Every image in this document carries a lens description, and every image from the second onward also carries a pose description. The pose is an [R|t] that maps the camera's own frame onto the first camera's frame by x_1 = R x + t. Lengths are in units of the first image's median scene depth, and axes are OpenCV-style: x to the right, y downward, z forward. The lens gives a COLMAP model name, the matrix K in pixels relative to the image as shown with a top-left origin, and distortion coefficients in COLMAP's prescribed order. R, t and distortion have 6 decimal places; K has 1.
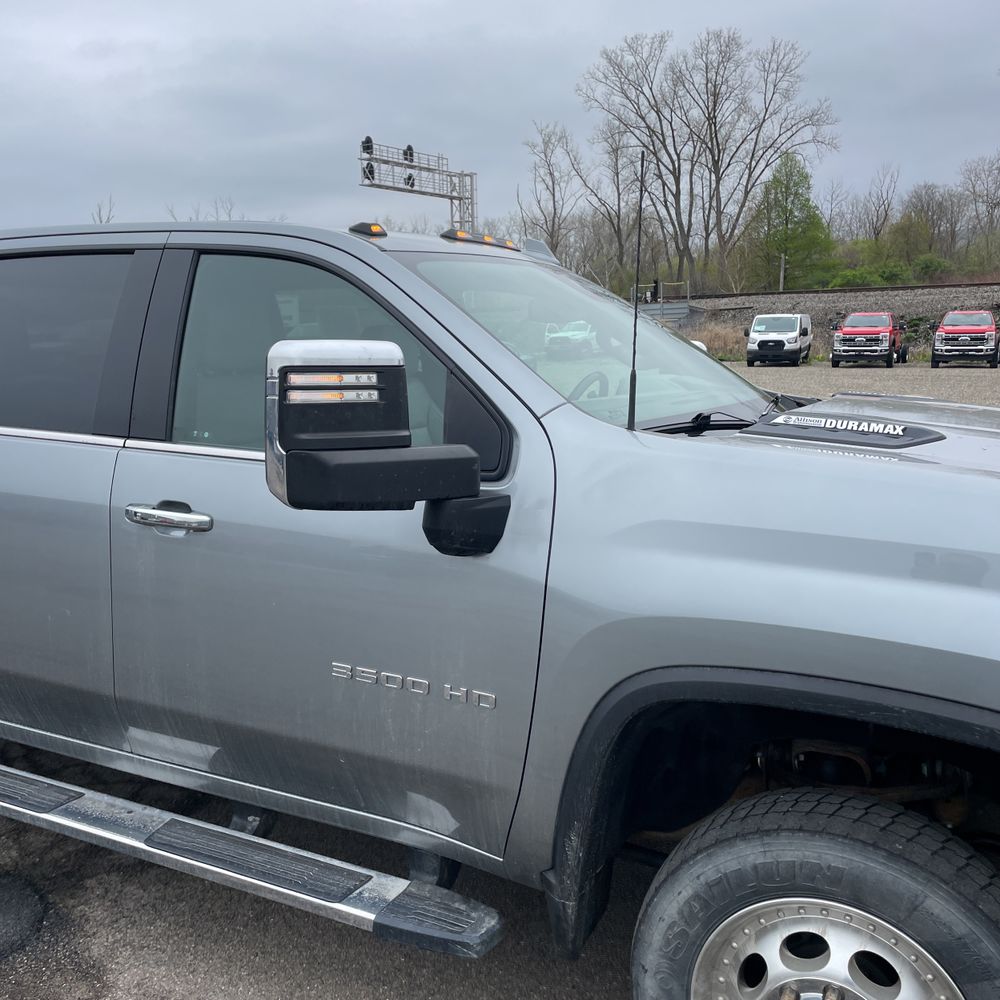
lens RADIAL K [[1008.6, 0, 492.9], [0, 1008.6, 493.0], [0, 0, 1]] dist [0.037583, 0.000000]
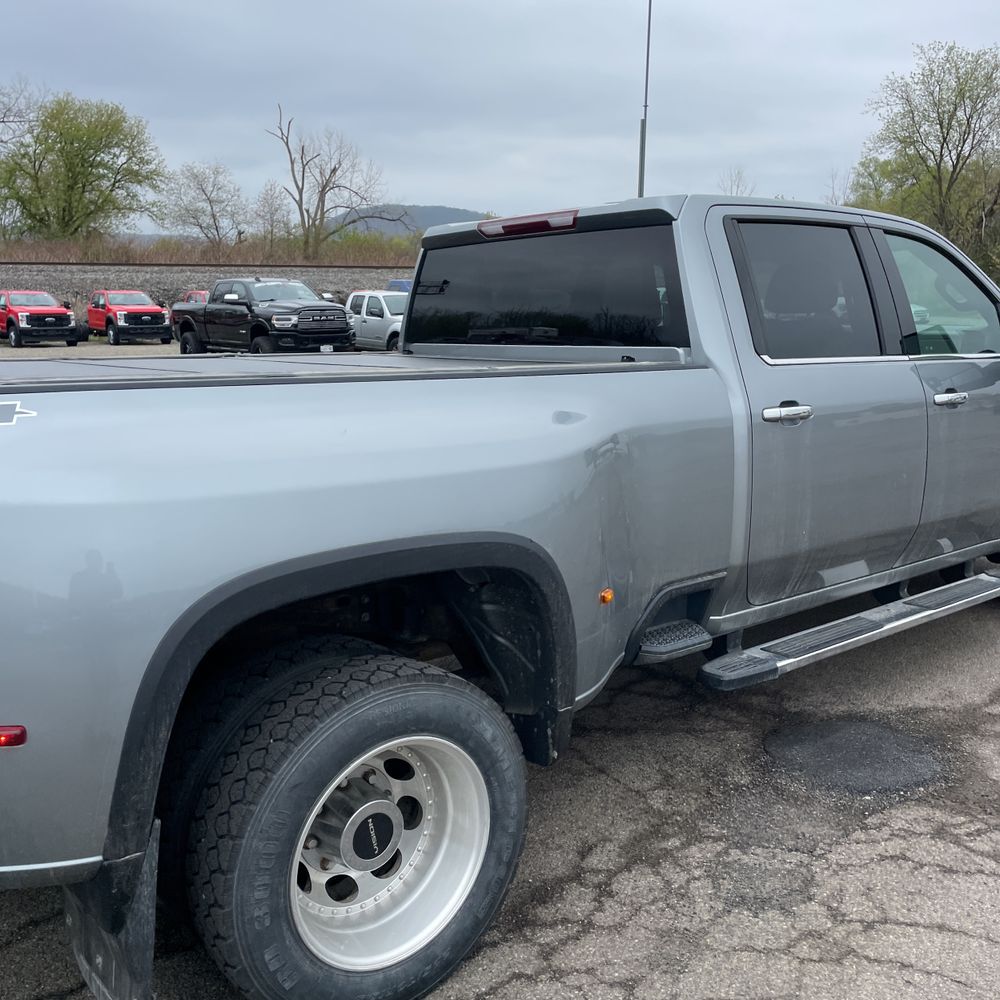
lens RADIAL K [[1008.6, 0, 517.2], [0, 1008.6, 512.1], [0, 0, 1]] dist [0.037583, 0.000000]
pose [[0.404417, -0.176371, 0.897407, -0.066029], [0.148215, 0.980898, 0.125986, -0.003294], [-0.902485, 0.082058, 0.422833, 0.029829]]
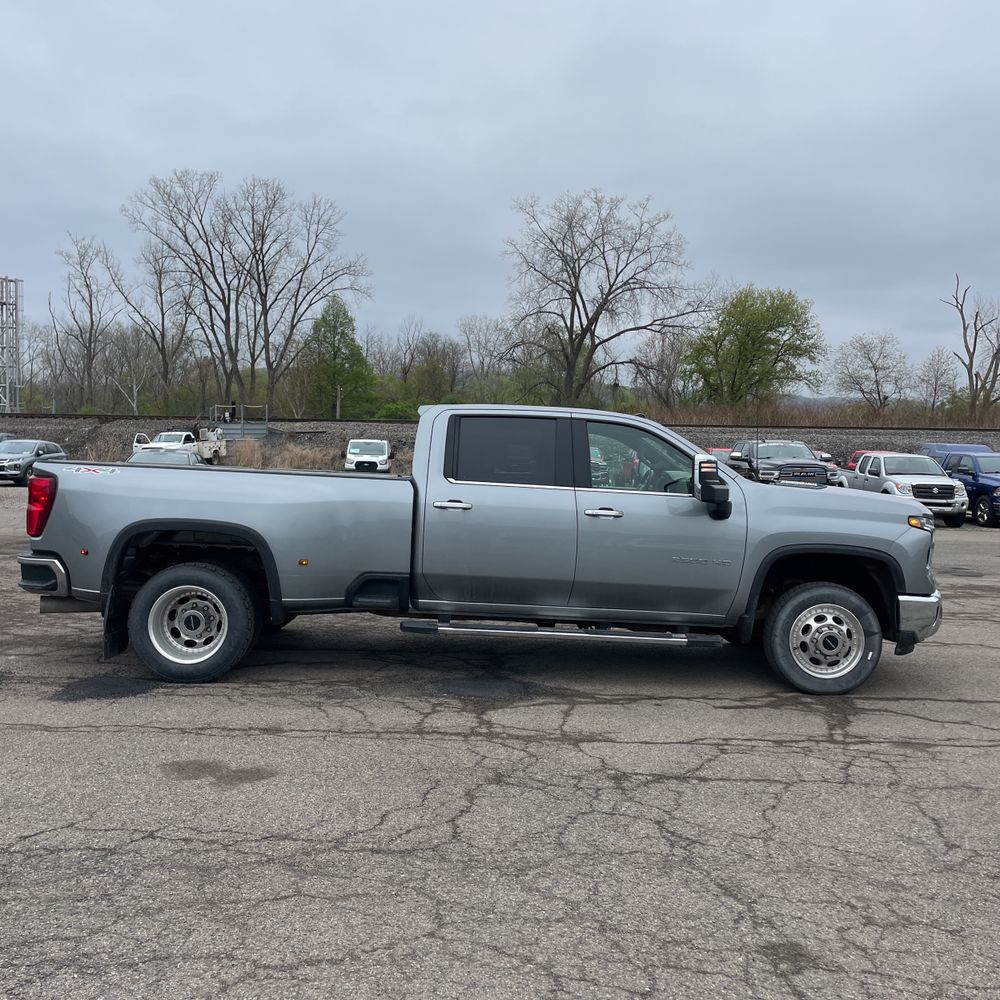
lens RADIAL K [[1008.6, 0, 506.7], [0, 1008.6, 489.2], [0, 0, 1]] dist [0.037583, 0.000000]
pose [[0.885262, 0.019946, 0.464665, -0.059725], [0.036796, 0.992945, -0.112725, 0.008467], [-0.463635, 0.116889, 0.878282, -0.043723]]
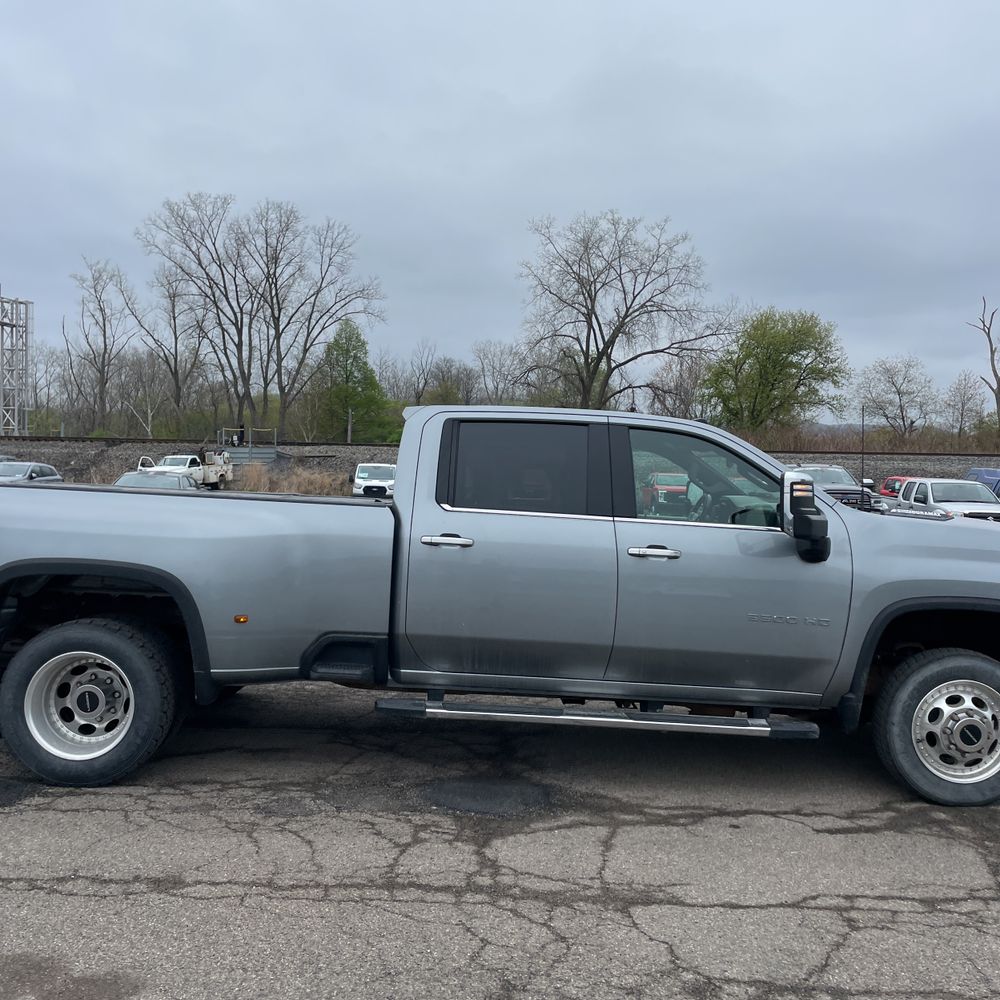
lens RADIAL K [[1008.6, 0, 500.6], [0, 1008.6, 495.8], [0, 0, 1]] dist [0.037583, 0.000000]
pose [[0.894243, 0.032159, 0.446426, -0.048625], [0.030453, 0.990732, -0.132370, 0.005491], [-0.446545, 0.131966, 0.884976, -0.022686]]
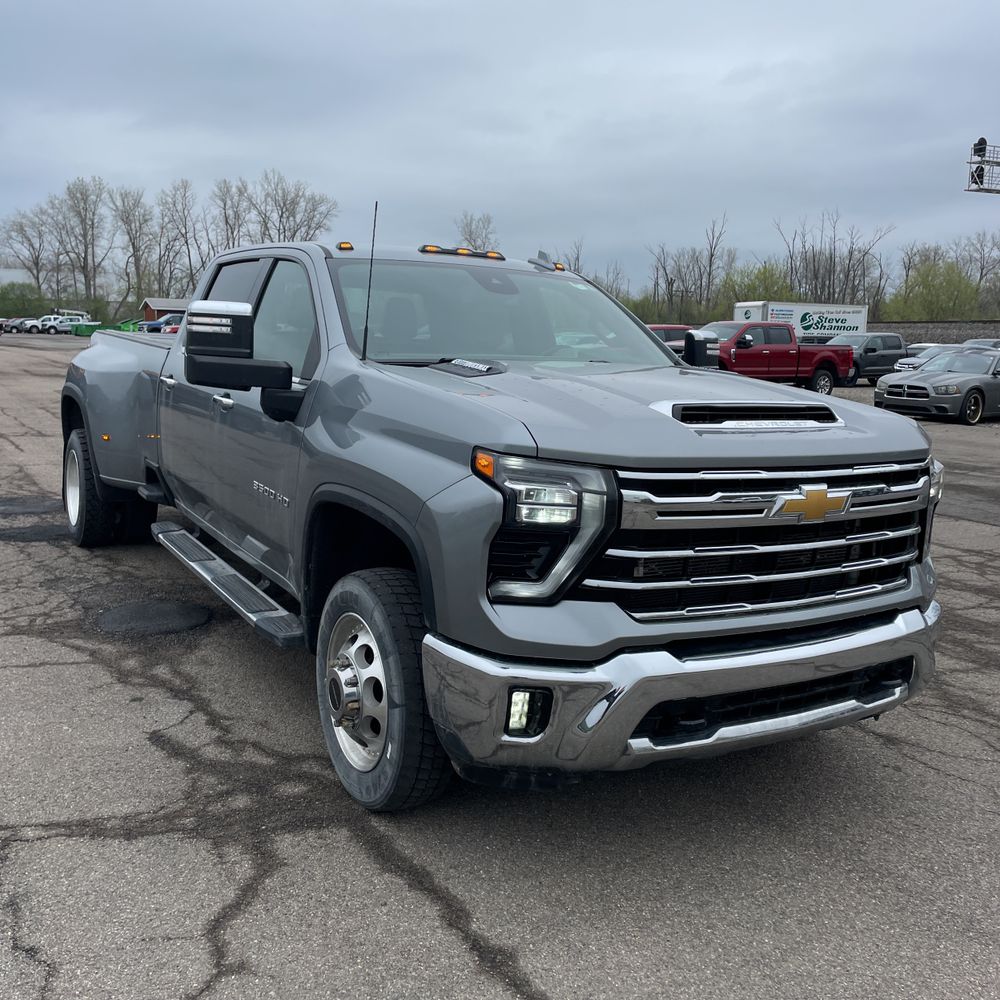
lens RADIAL K [[1008.6, 0, 515.7], [0, 1008.6, 501.9], [0, 0, 1]] dist [0.037583, 0.000000]
pose [[0.839069, 0.121742, -0.530228, 0.035715], [-0.123340, 0.991831, 0.032545, 0.002552], [0.529859, 0.038091, 0.847230, -0.009025]]
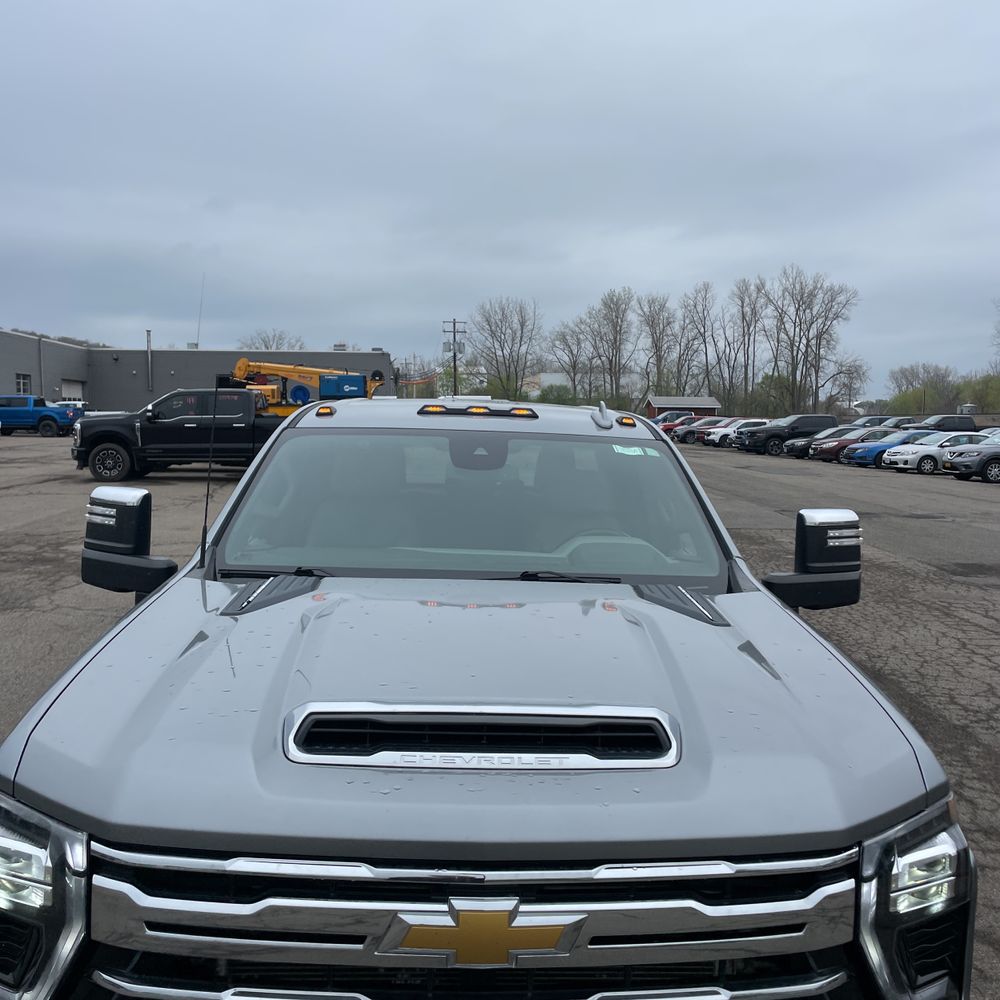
lens RADIAL K [[1008.6, 0, 527.3], [0, 1008.6, 506.9], [0, 0, 1]] dist [0.037583, 0.000000]
pose [[0.474678, 0.099793, -0.874484, 0.042758], [-0.161661, 0.986534, 0.024828, -0.006892], [0.865186, 0.129584, 0.484419, 0.019101]]
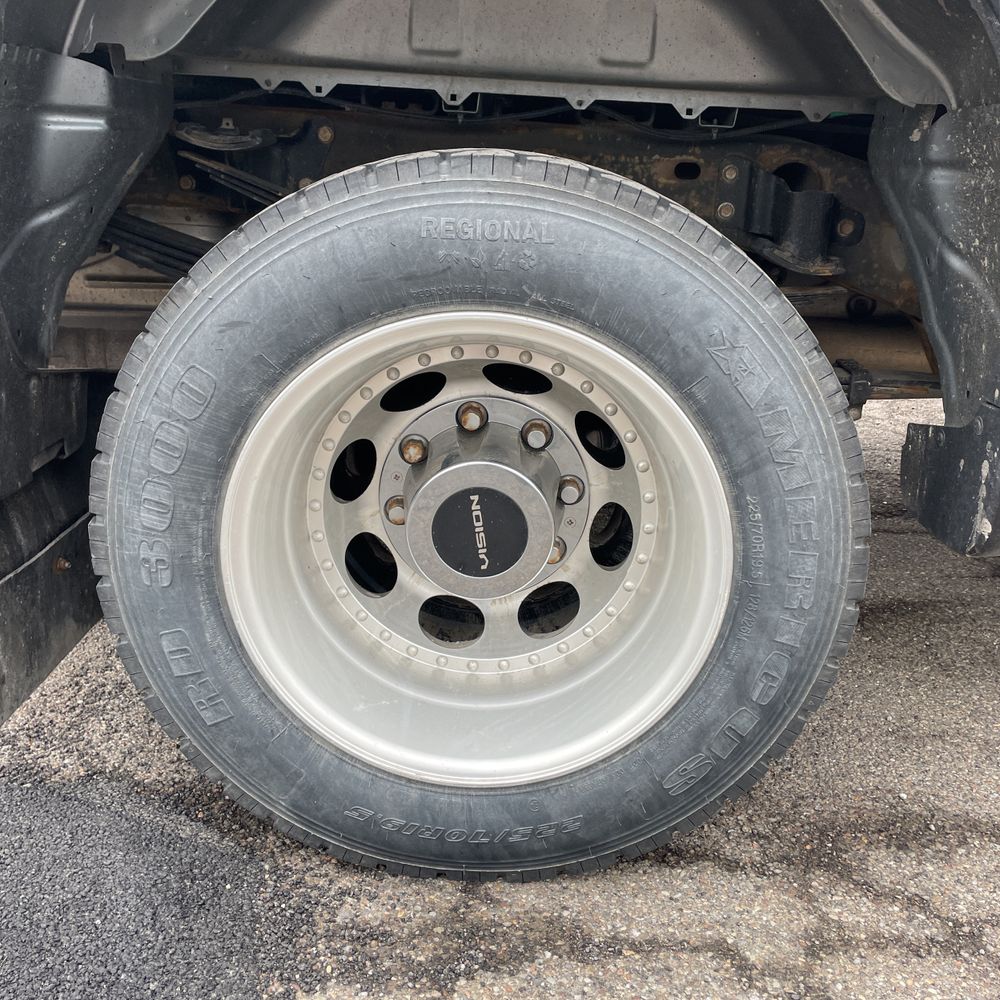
lens RADIAL K [[1008.6, 0, 495.9], [0, 1008.6, 476.5], [0, 0, 1]] dist [0.037583, 0.000000]
pose [[0.909953, -0.092165, 0.404341, -0.048414], [0.016774, 0.982374, 0.186173, 0.005620], [-0.414373, -0.162626, 0.895460, 0.034082]]
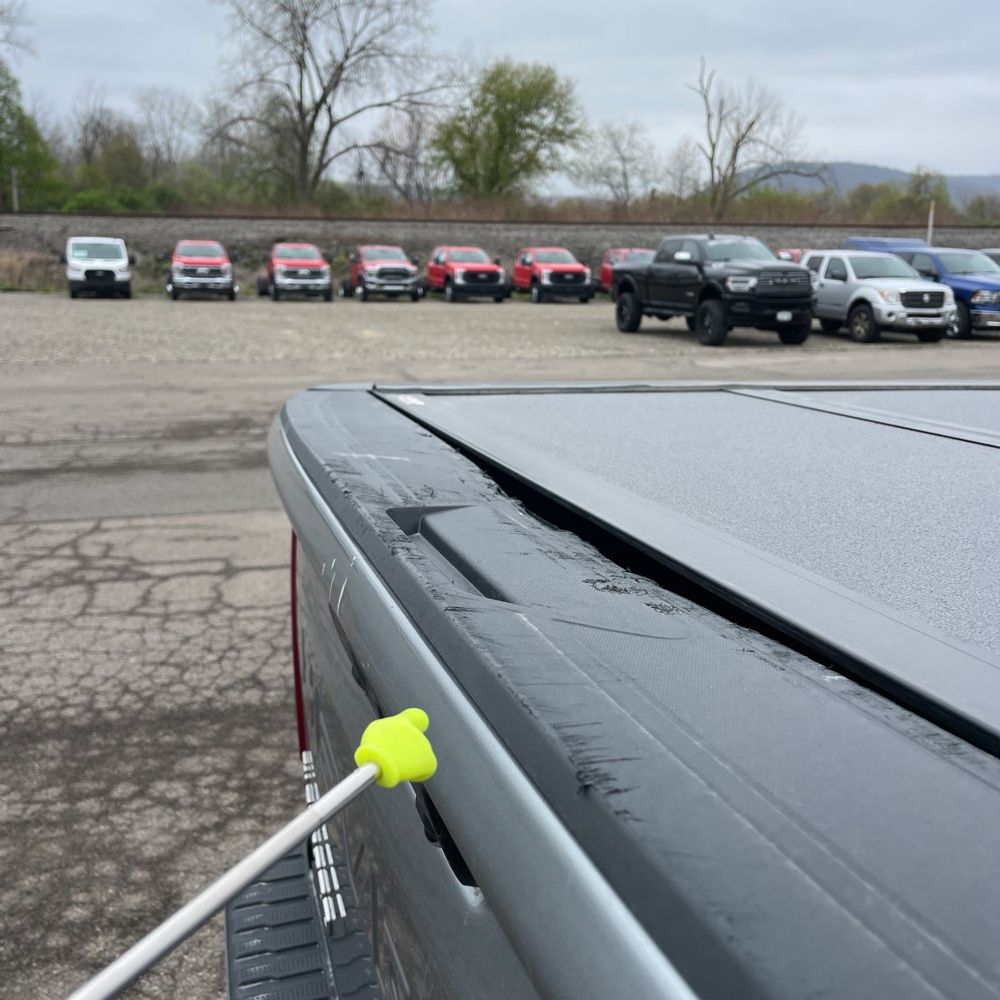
lens RADIAL K [[1008.6, 0, 501.6], [0, 1008.6, 513.6], [0, 0, 1]] dist [0.037583, 0.000000]
pose [[0.715543, -0.146145, 0.683111, -0.054058], [0.087657, 0.988926, 0.119753, -0.008130], [-0.693047, -0.025809, 0.720430, 0.059773]]
